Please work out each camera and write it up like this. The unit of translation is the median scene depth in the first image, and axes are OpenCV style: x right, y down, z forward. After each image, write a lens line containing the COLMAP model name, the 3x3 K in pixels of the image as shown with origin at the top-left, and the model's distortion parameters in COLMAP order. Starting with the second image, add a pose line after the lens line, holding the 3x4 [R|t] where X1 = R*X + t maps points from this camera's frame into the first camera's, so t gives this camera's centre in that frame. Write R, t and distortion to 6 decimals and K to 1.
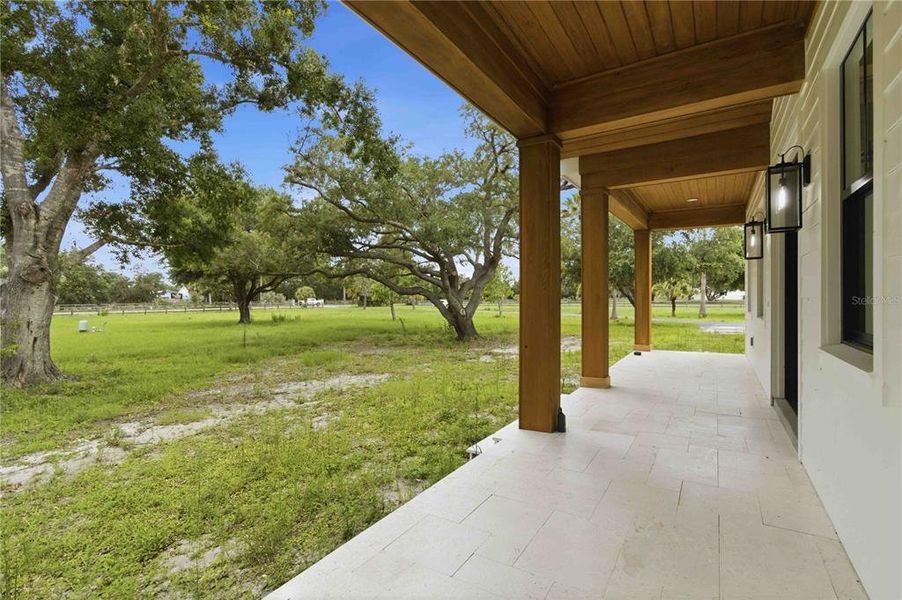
lens RADIAL K [[425.3, 0, 450.8], [0, 425.3, 300.1], [0, 0, 1]] dist [-0.006238, 0.002595]
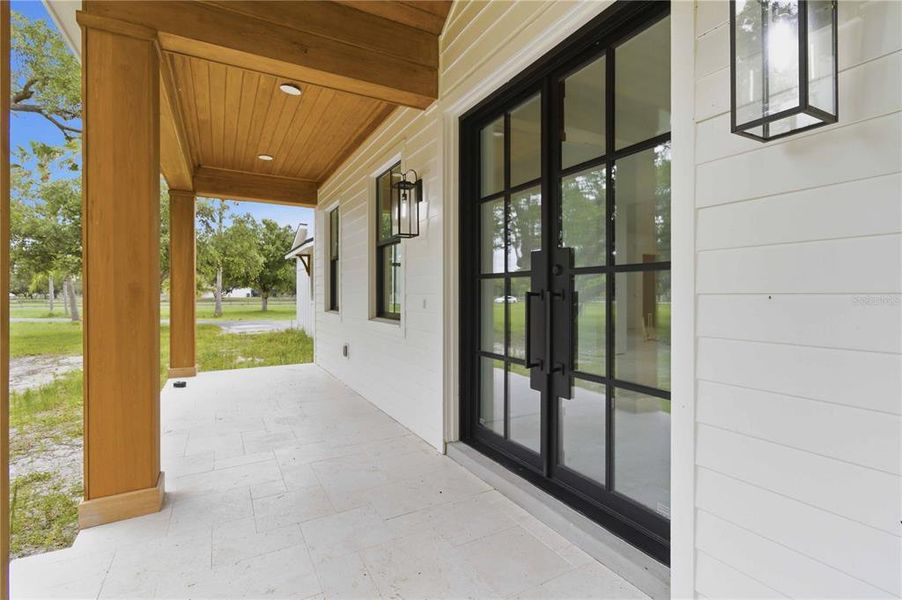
lens RADIAL K [[425.3, 0, 454.8], [0, 425.3, 295.9], [0, 0, 1]] dist [-0.006238, 0.002595]
pose [[0.481037, 0.003152, 0.876694, 0.081758], [0.000861, 0.999991, -0.004068, 0.000126], [-0.876700, 0.002712, 0.481031, 0.317768]]
